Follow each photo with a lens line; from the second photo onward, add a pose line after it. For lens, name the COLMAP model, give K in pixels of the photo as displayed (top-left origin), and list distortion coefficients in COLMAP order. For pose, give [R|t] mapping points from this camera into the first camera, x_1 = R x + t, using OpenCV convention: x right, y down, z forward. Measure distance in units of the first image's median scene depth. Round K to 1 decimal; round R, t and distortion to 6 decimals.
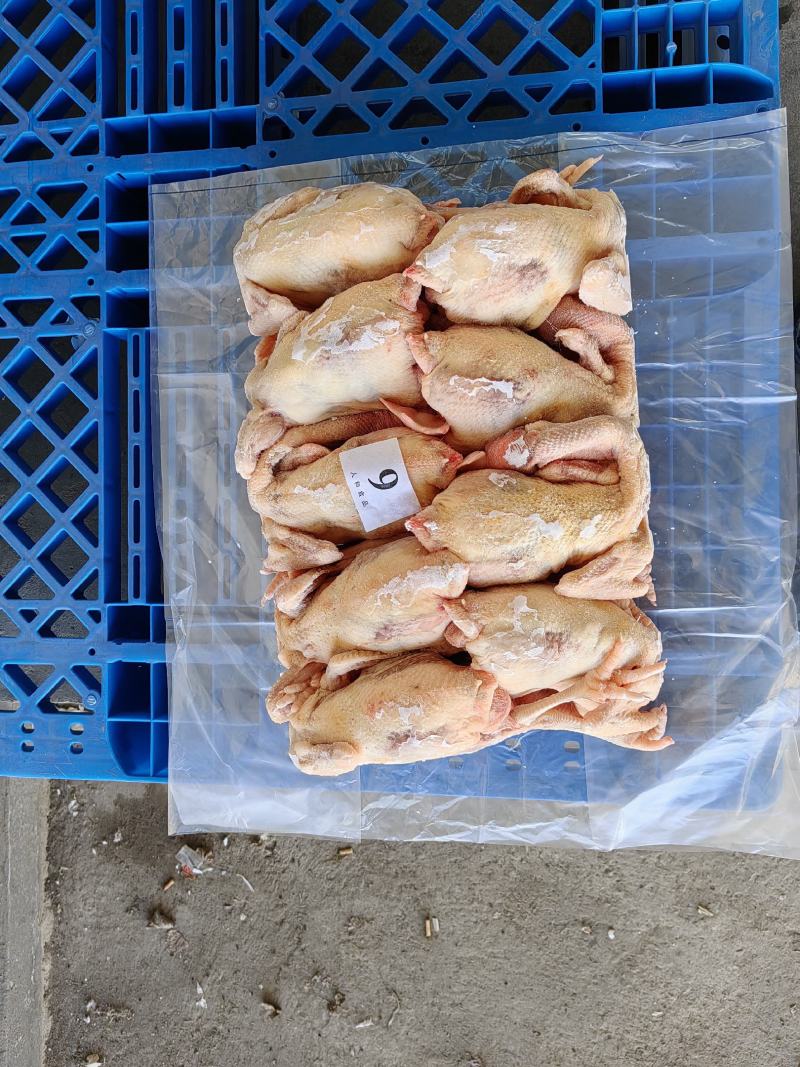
lens RADIAL K [[861.3, 0, 400.0], [0, 861.3, 533.5], [0, 0, 1]] dist [0.061519, -0.090660]
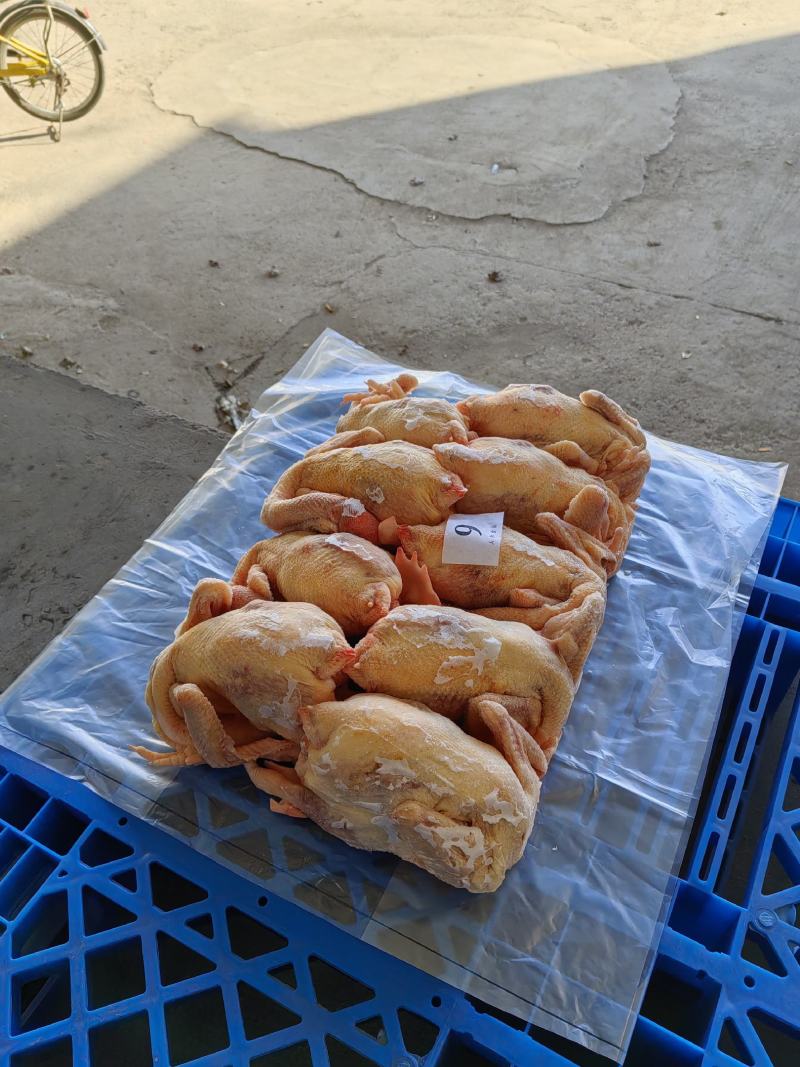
lens RADIAL K [[861.3, 0, 400.0], [0, 861.3, 533.5], [0, 0, 1]] dist [0.061519, -0.090660]
pose [[-0.855922, -0.200615, 0.476603, -0.391804], [0.482128, -0.642814, 0.595267, -0.636082], [0.186947, 0.739286, 0.646922, 0.231908]]
